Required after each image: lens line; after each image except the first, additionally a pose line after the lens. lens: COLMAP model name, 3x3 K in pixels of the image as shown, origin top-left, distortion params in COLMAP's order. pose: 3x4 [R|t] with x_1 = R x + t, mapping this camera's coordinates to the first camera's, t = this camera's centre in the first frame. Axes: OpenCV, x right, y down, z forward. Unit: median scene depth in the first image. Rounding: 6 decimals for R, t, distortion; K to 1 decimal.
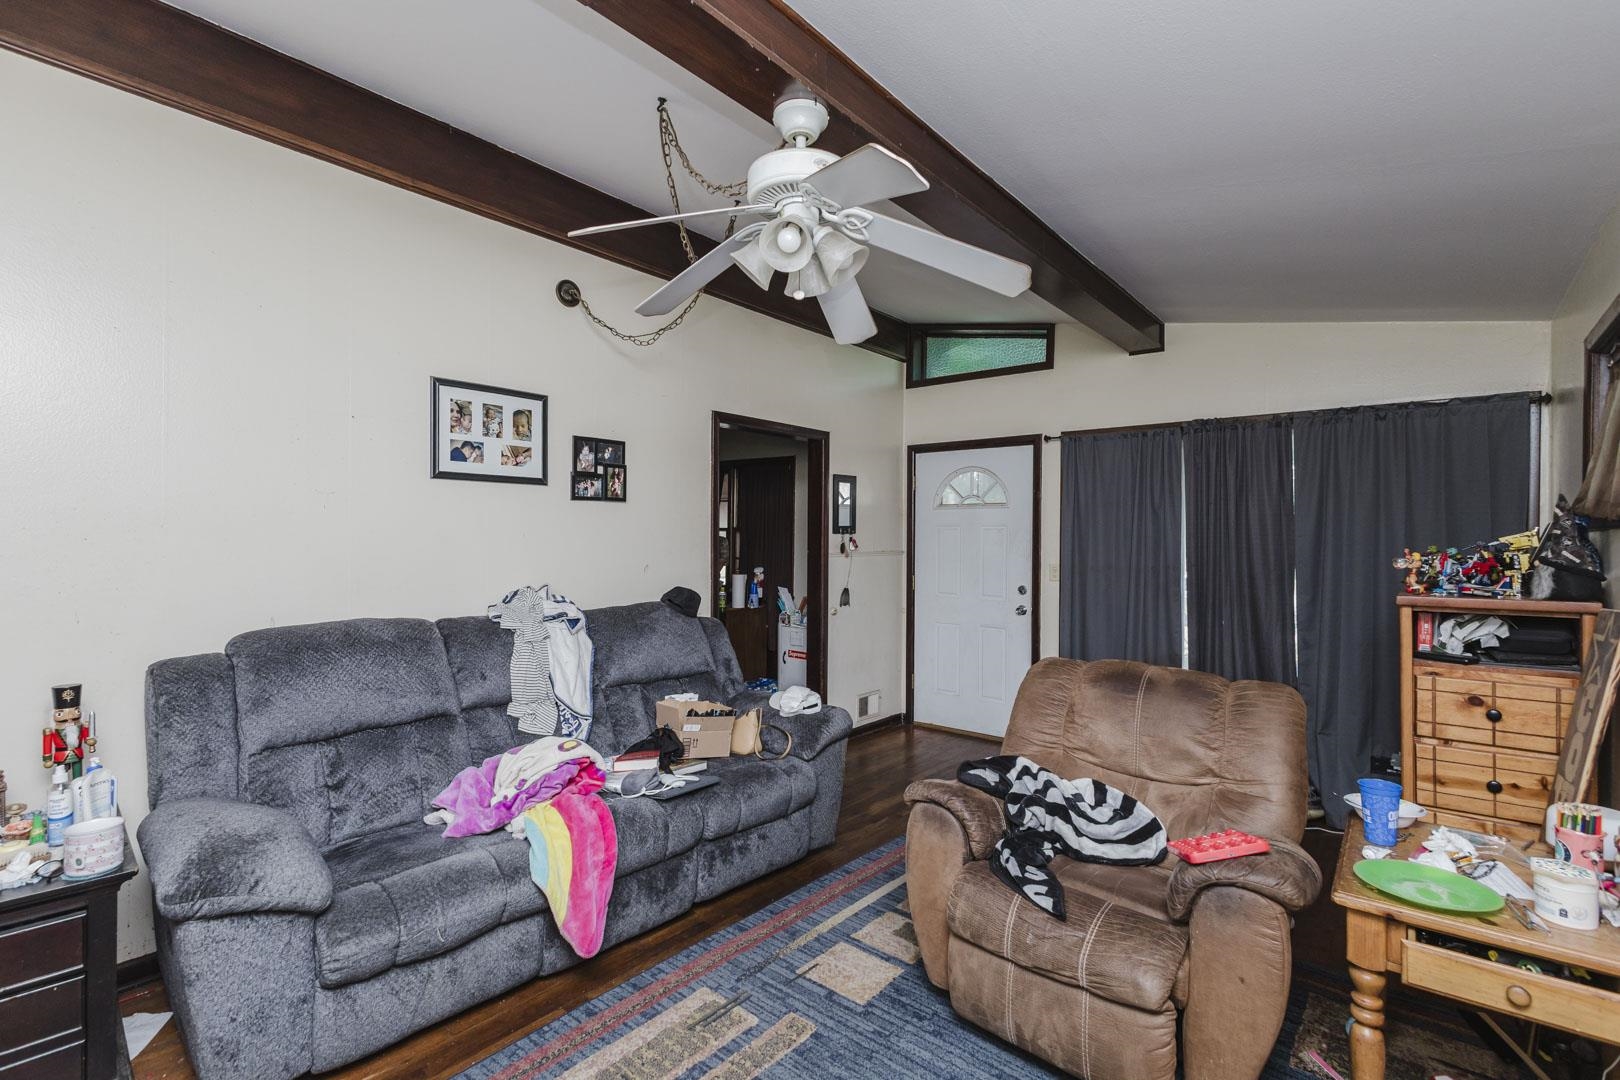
lens RADIAL K [[742.0, 0, 815.8], [0, 742.0, 546.7], [0, 0, 1]] dist [0.003515, -0.001315]
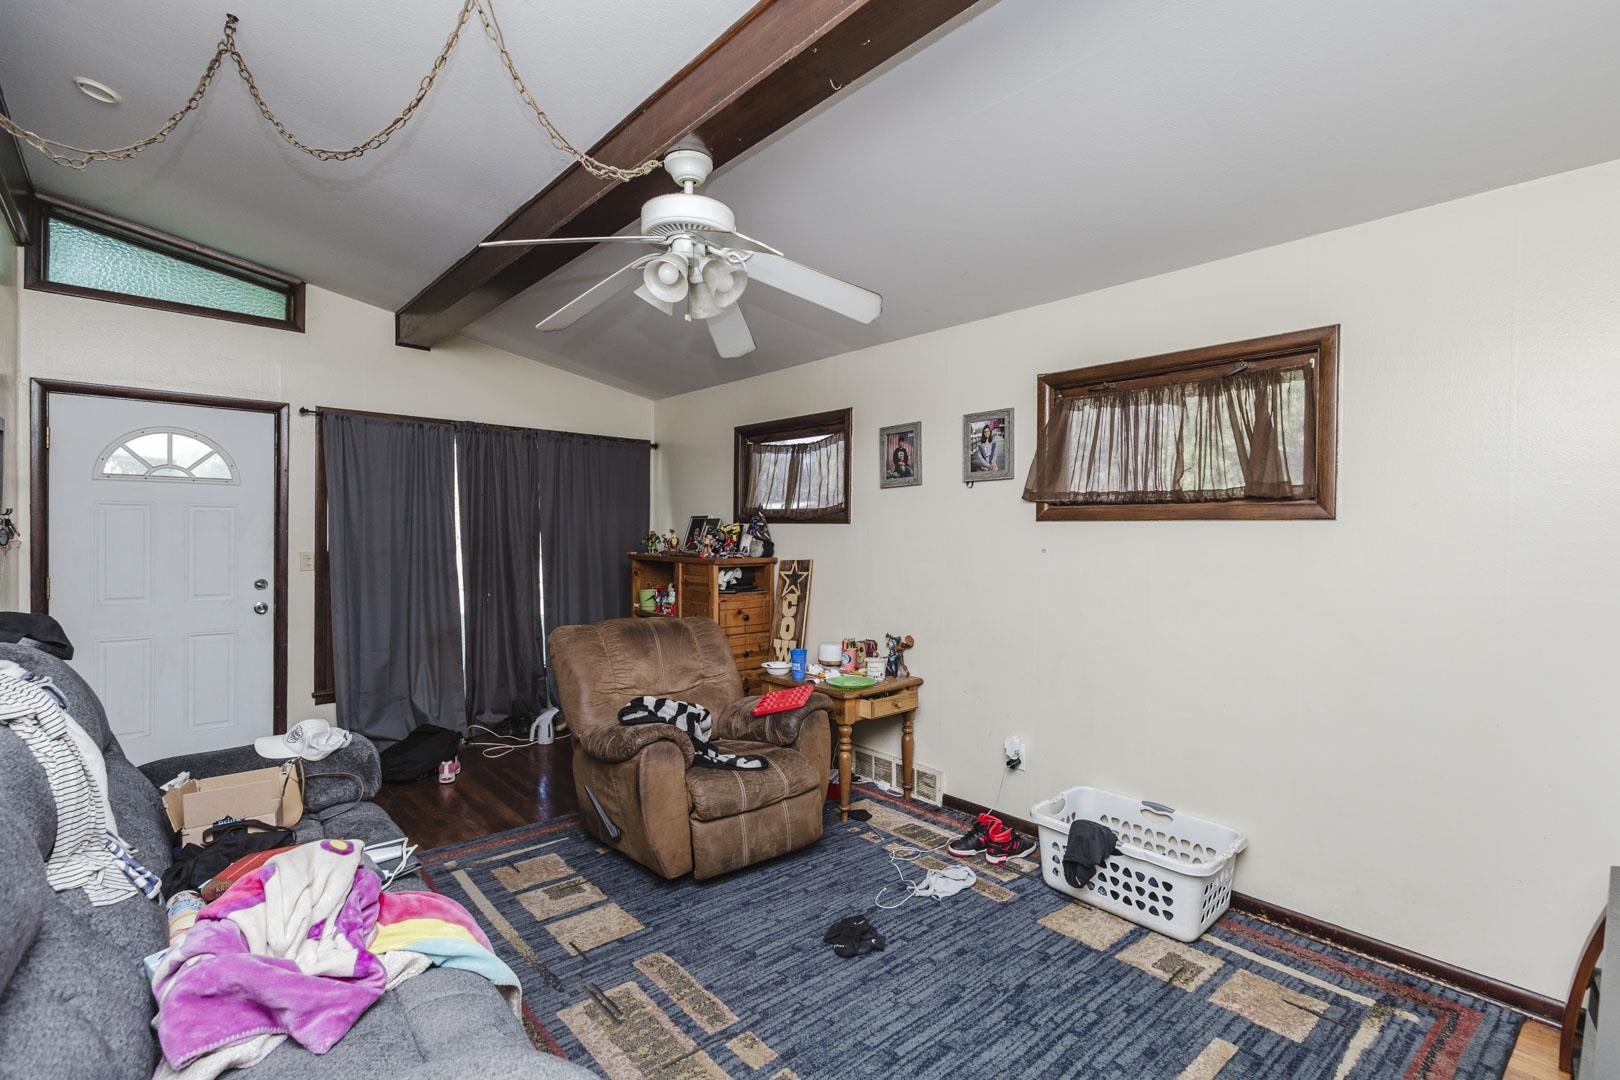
lens RADIAL K [[742.0, 0, 810.7], [0, 742.0, 541.8], [0, 0, 1]] dist [0.003515, -0.001315]
pose [[0.151984, -0.019902, 0.988183, -0.706633], [0.000916, 0.999800, 0.019995, -0.008512], [-0.988383, -0.002134, 0.151972, 0.385413]]
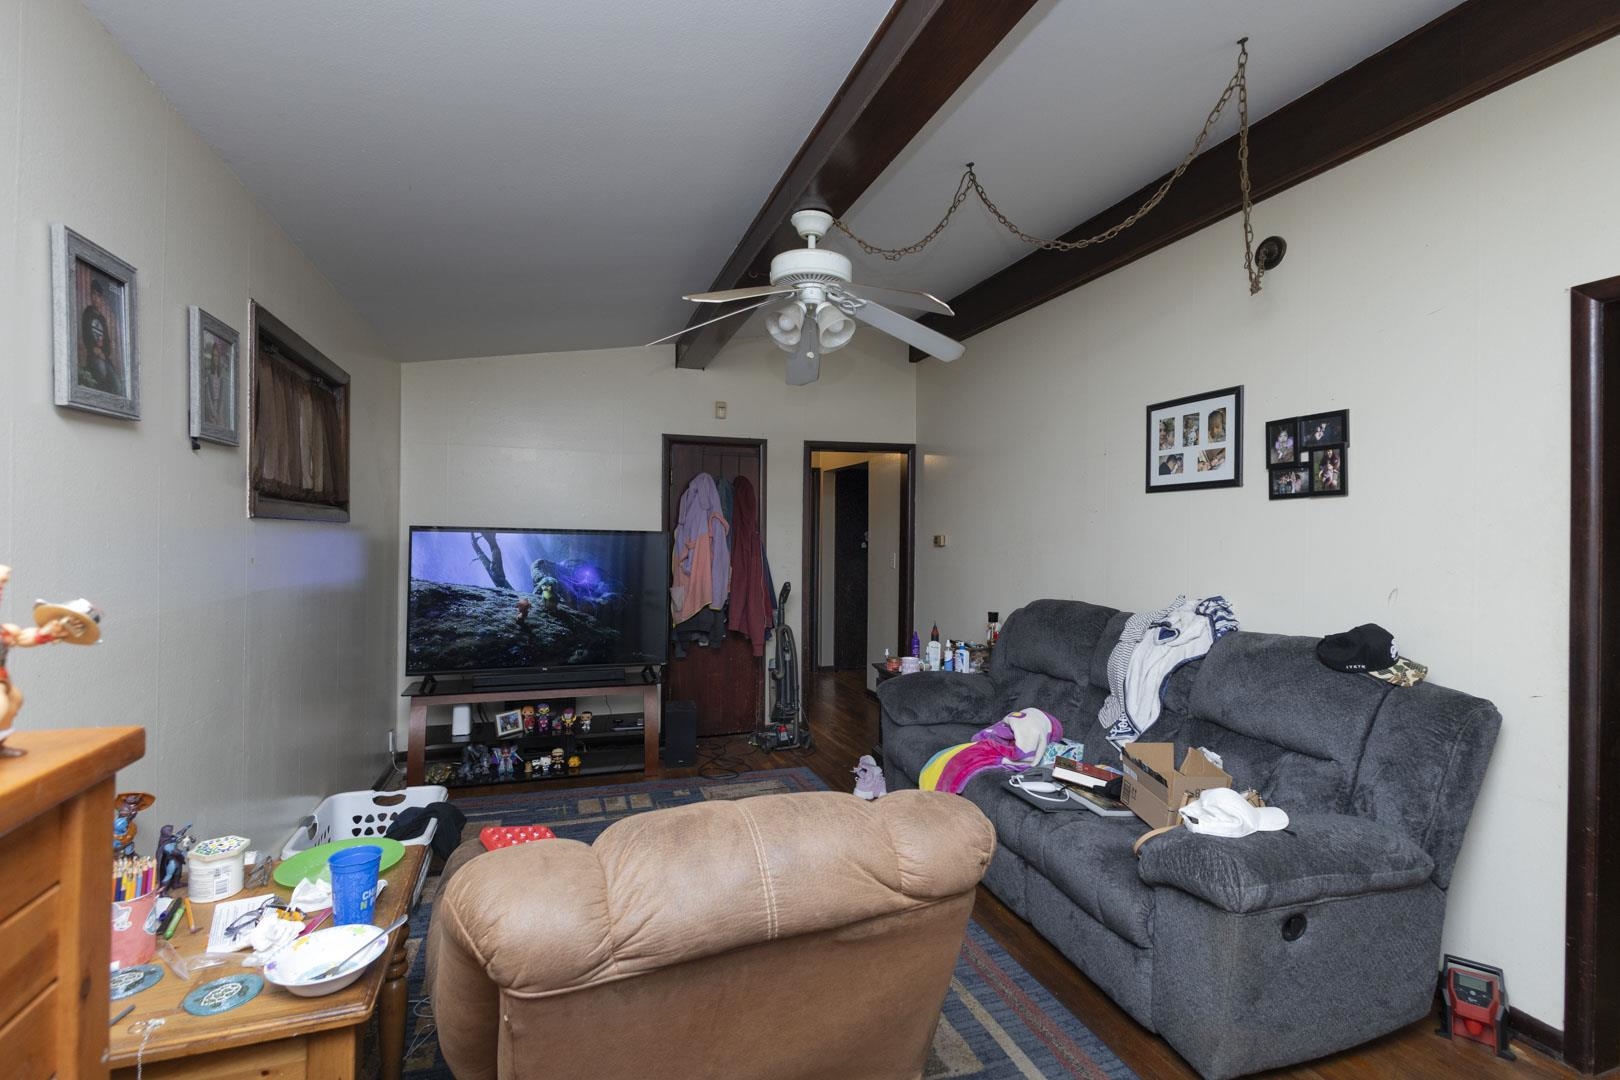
lens RADIAL K [[742.0, 0, 803.2], [0, 742.0, 535.8], [0, 0, 1]] dist [0.003515, -0.001315]
pose [[-0.516408, -0.013540, -0.856236, 0.686034], [-0.023028, 0.999733, -0.001920, -0.009166], [0.856033, 0.018726, -0.516582, 1.032205]]
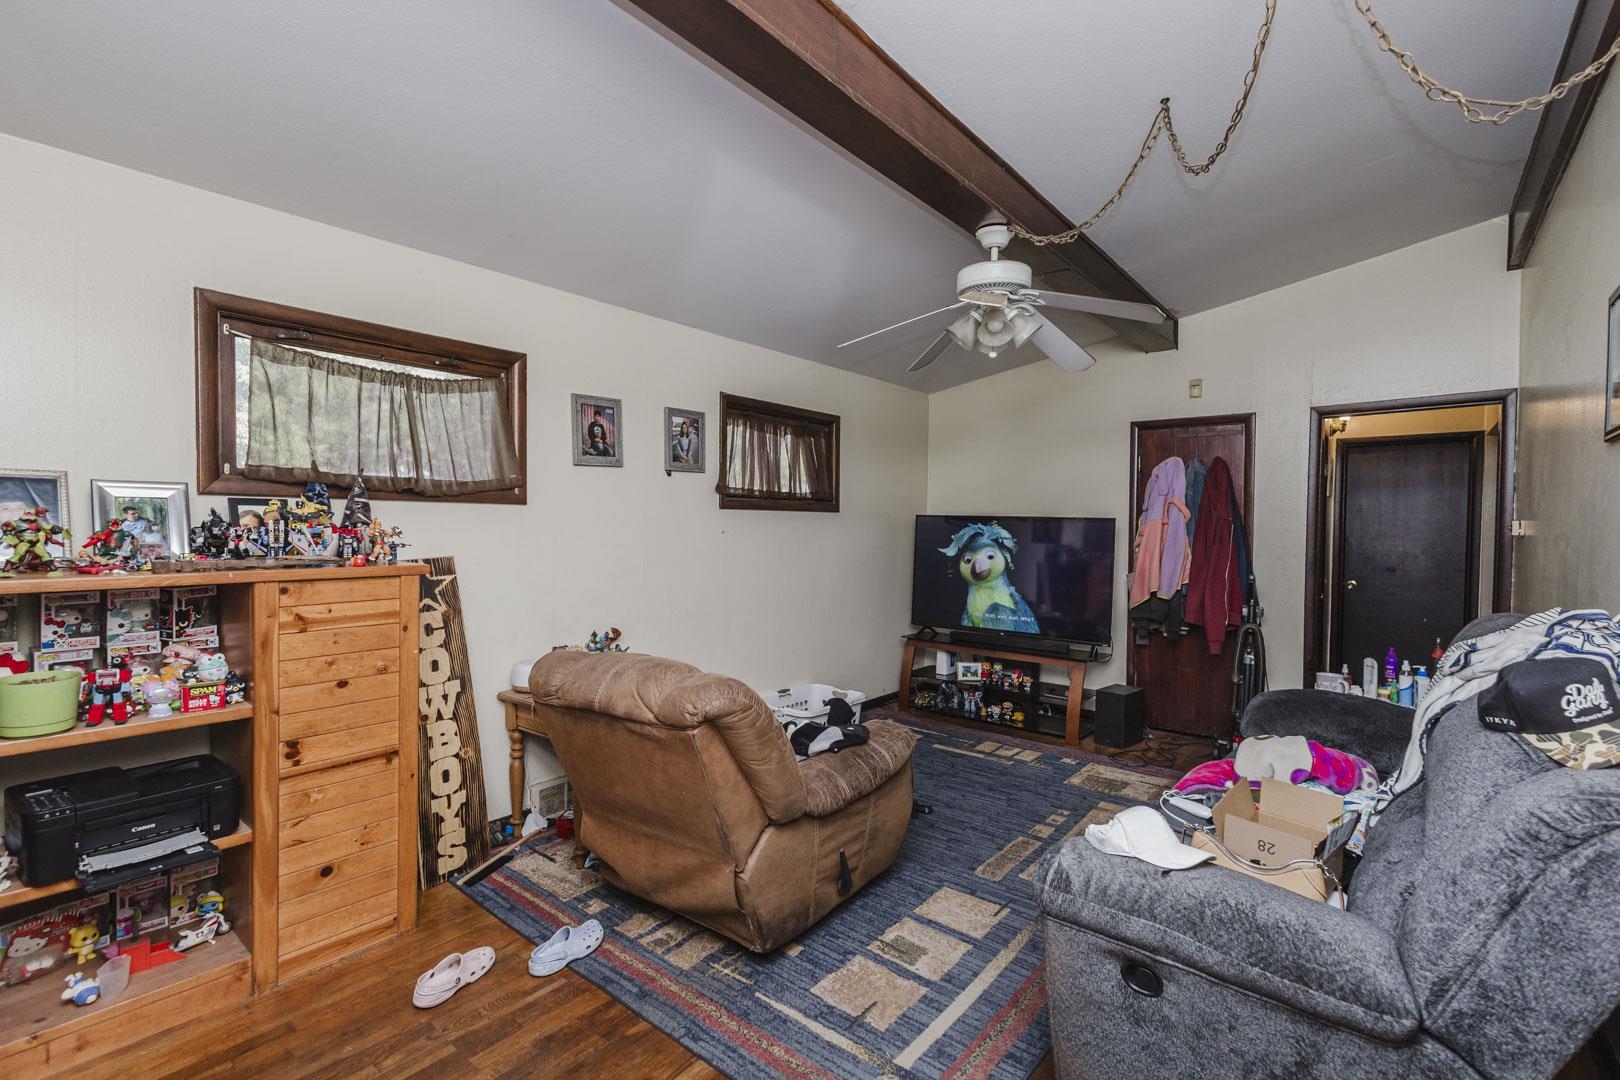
lens RADIAL K [[742.0, 0, 814.8], [0, 742.0, 536.4], [0, 0, 1]] dist [0.003515, -0.001315]
pose [[-0.999625, -0.019021, -0.019724, 0.217592], [-0.019581, 0.999399, 0.028615, -0.008191], [0.019168, 0.028991, -0.999396, 1.525938]]
